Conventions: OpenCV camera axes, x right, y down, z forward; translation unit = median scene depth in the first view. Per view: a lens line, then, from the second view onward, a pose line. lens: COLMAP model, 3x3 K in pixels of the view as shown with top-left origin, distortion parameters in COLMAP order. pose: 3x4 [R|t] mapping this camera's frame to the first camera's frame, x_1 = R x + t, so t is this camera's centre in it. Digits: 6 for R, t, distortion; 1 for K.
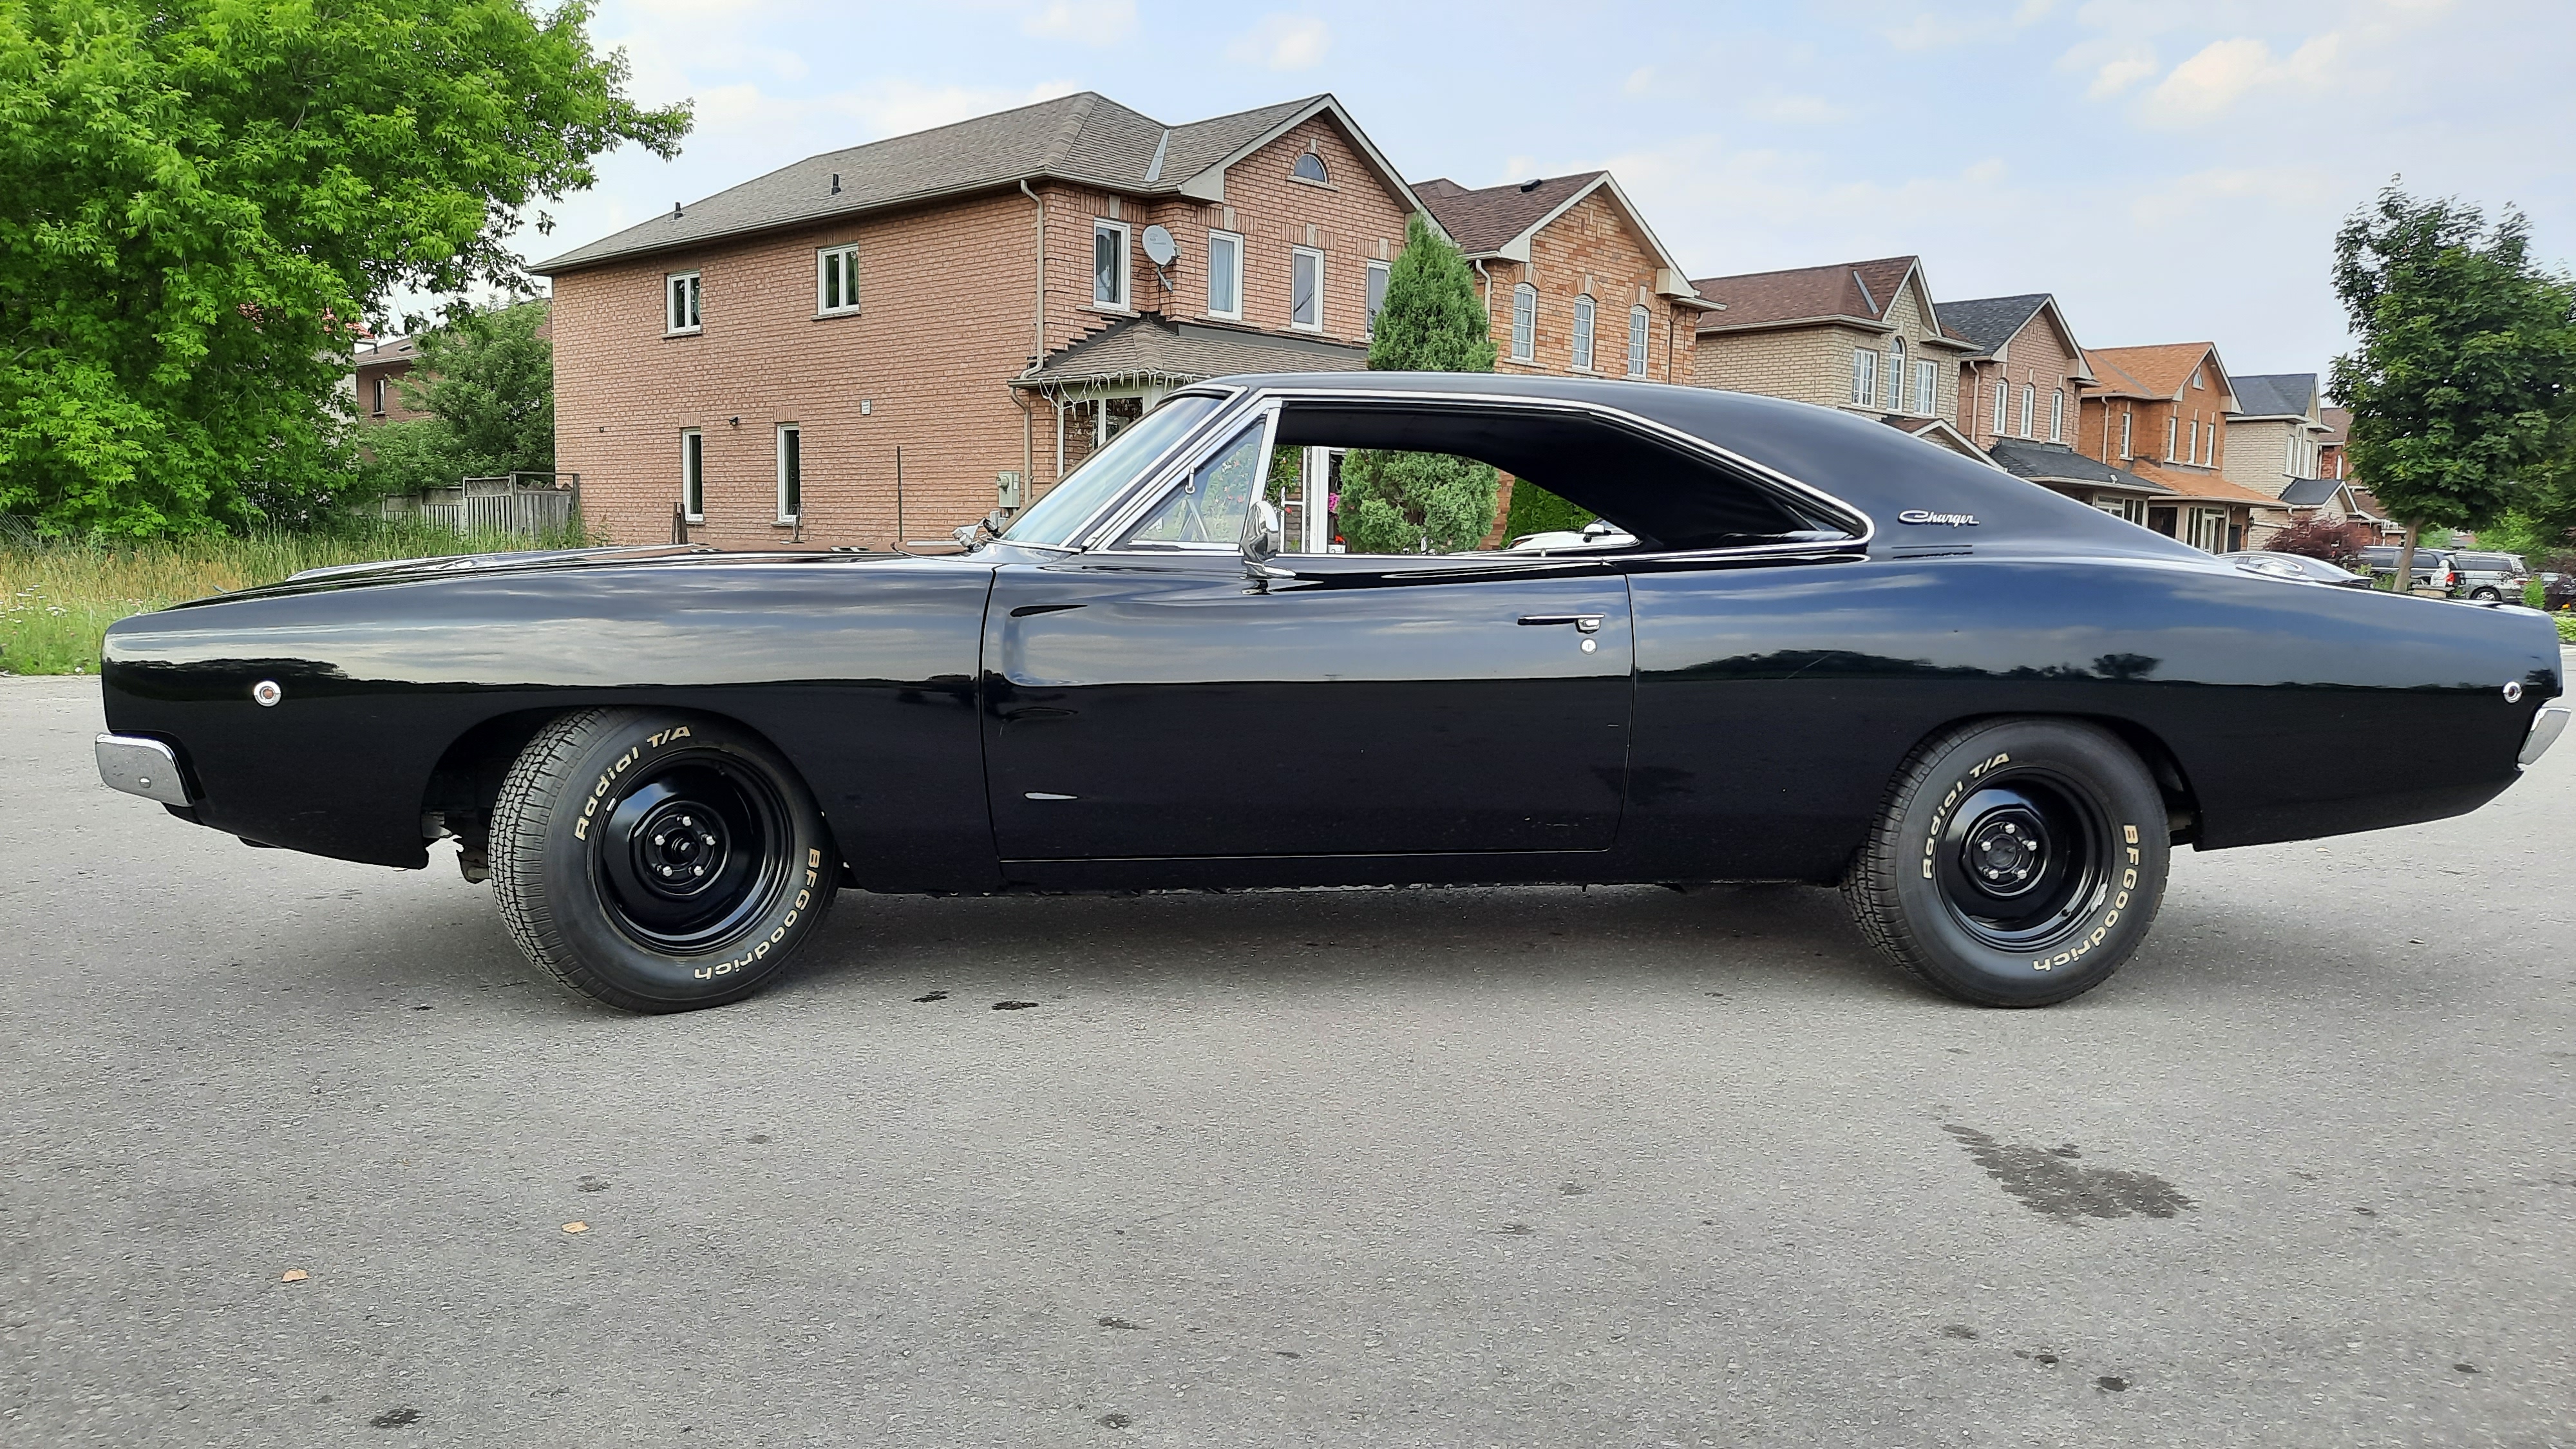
lens RADIAL K [[1897.7, 0, 1307.1], [0, 1897.7, 734.2], [0, 0, 1]] dist [0.068208, -0.088396]
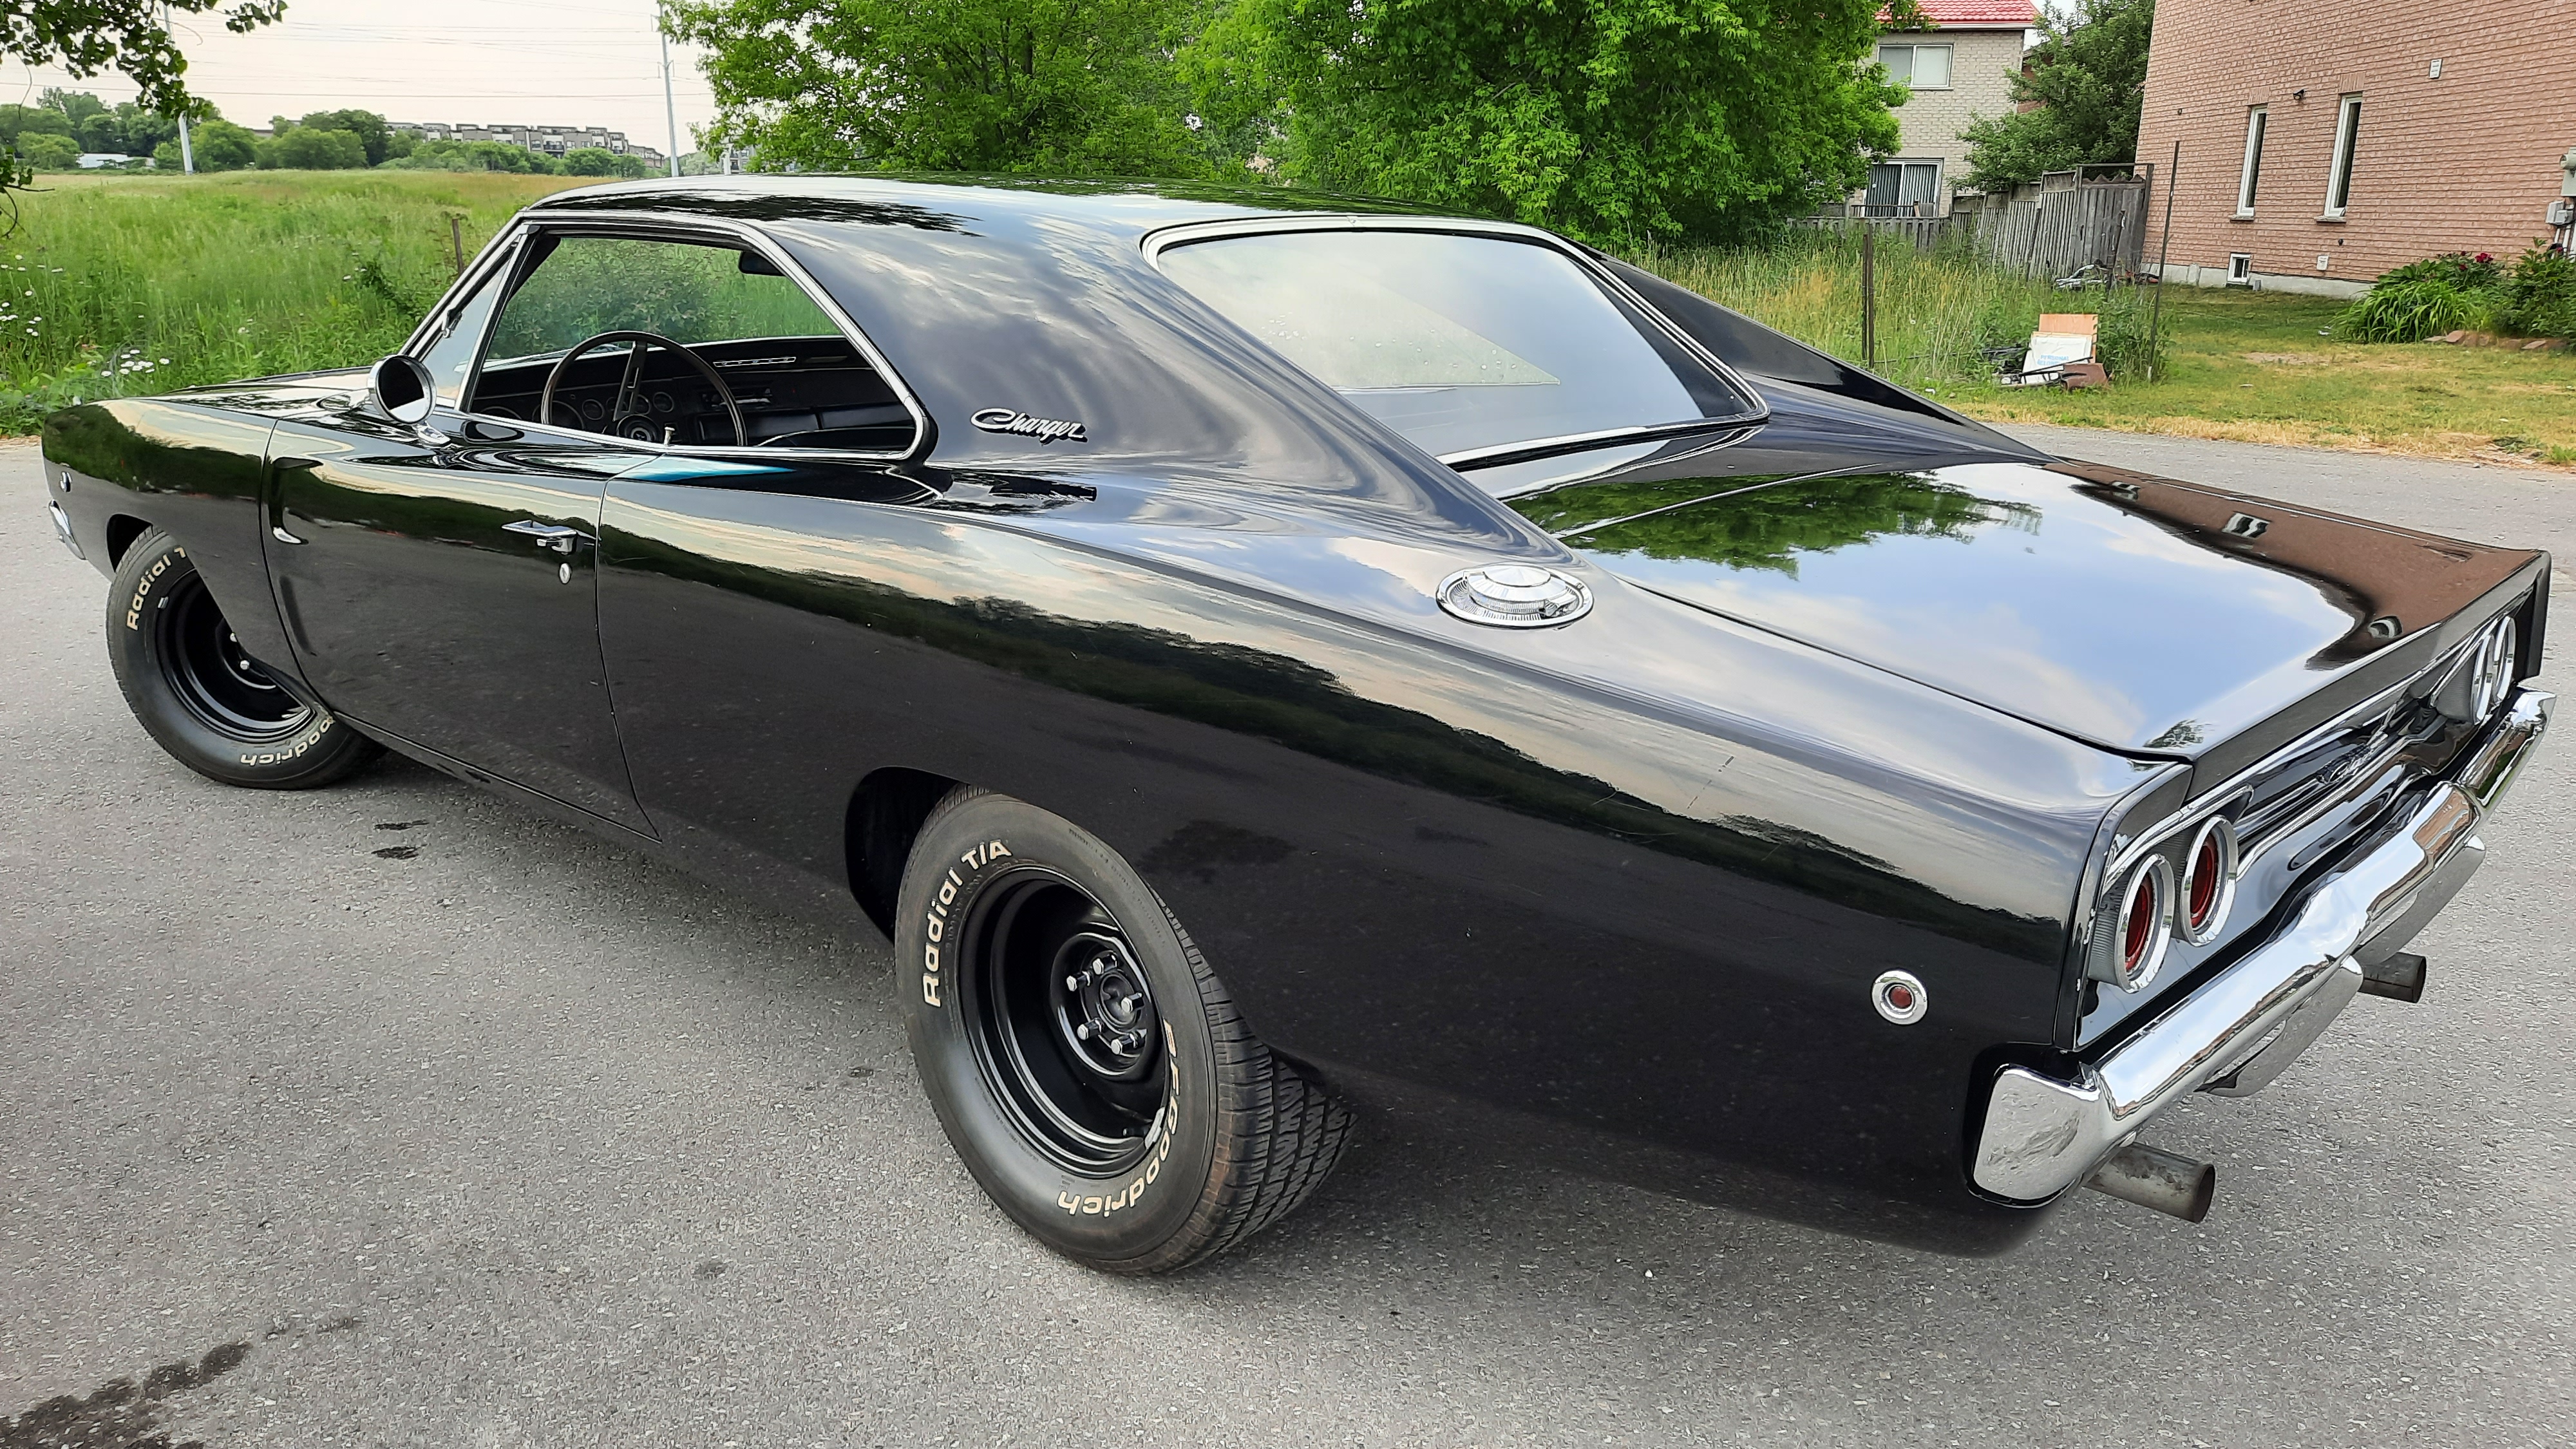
lens RADIAL K [[1897.7, 0, 1307.1], [0, 1897.7, 734.2], [0, 0, 1]] dist [0.068208, -0.088396]
pose [[0.620589, 0.194793, -0.759556, 0.208398], [-0.069333, 0.978490, 0.194293, -0.034362], [0.781065, -0.067914, 0.620746, 0.173843]]
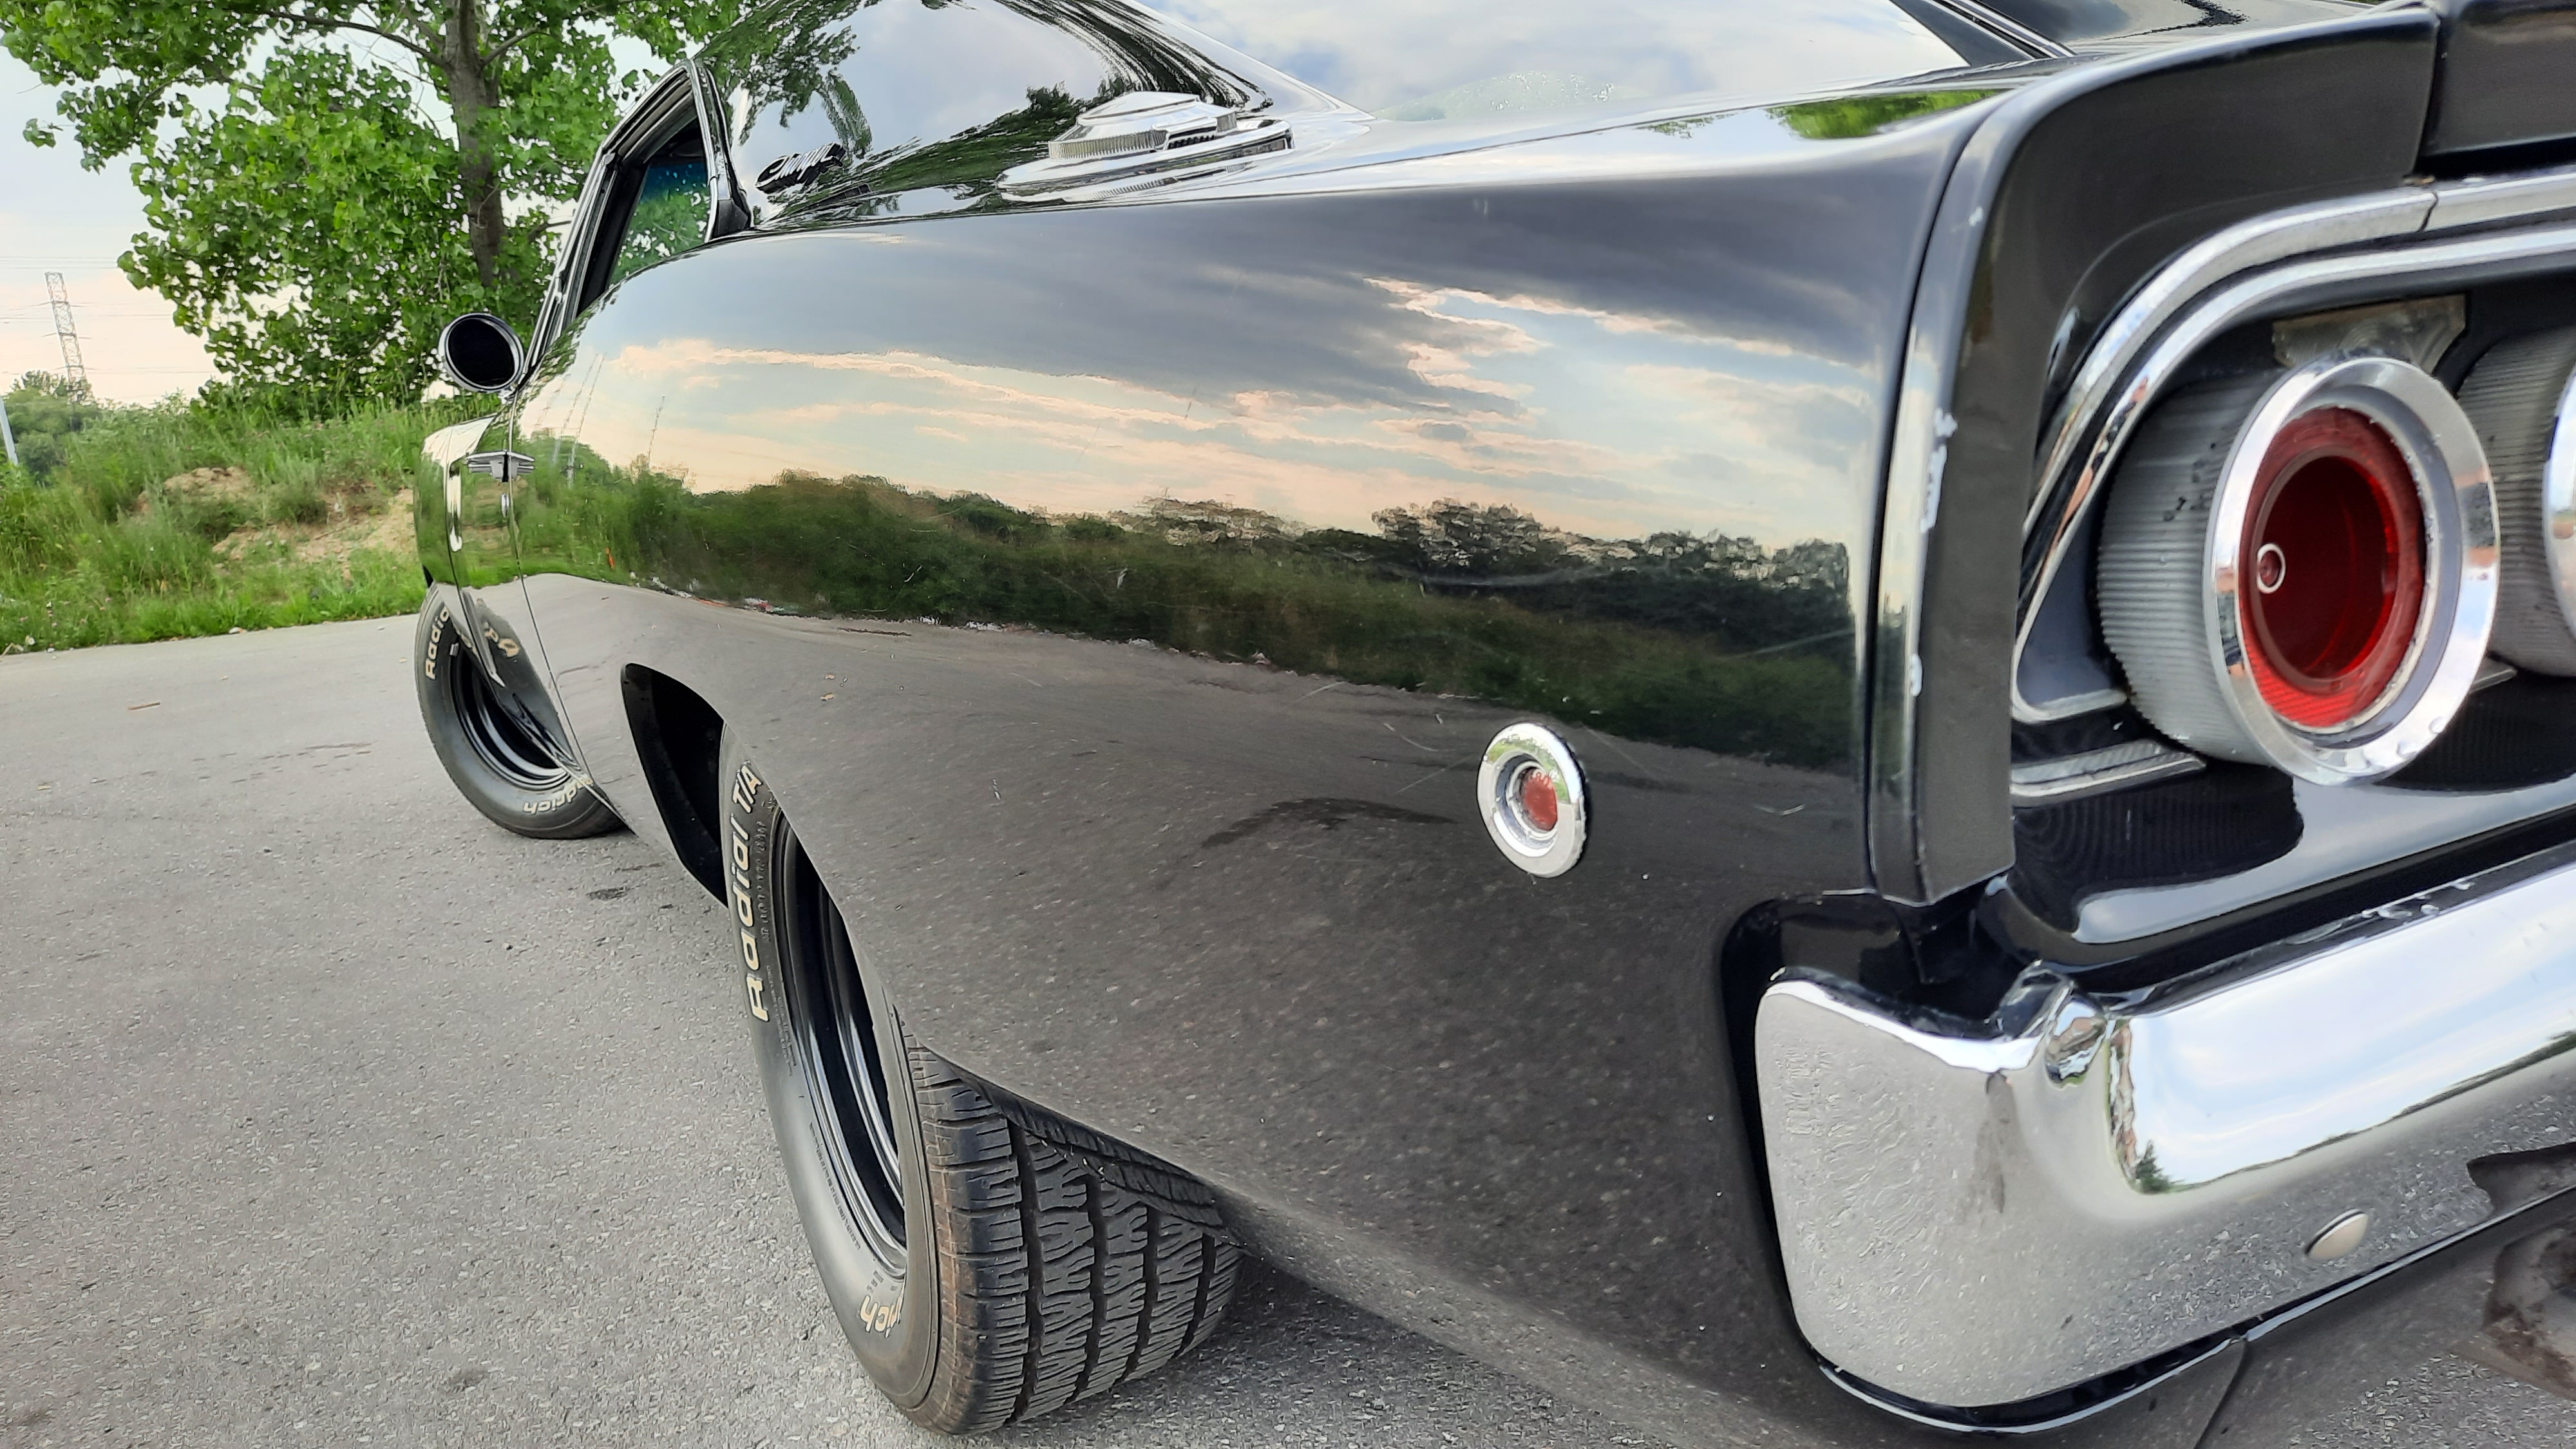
lens RADIAL K [[1897.7, 0, 1307.1], [0, 1897.7, 734.2], [0, 0, 1]] dist [0.068208, -0.088396]
pose [[0.316779, 0.118955, -0.941010, 0.187455], [0.032514, 0.990159, 0.136114, -0.011051], [0.947942, -0.073715, 0.309794, 0.240622]]
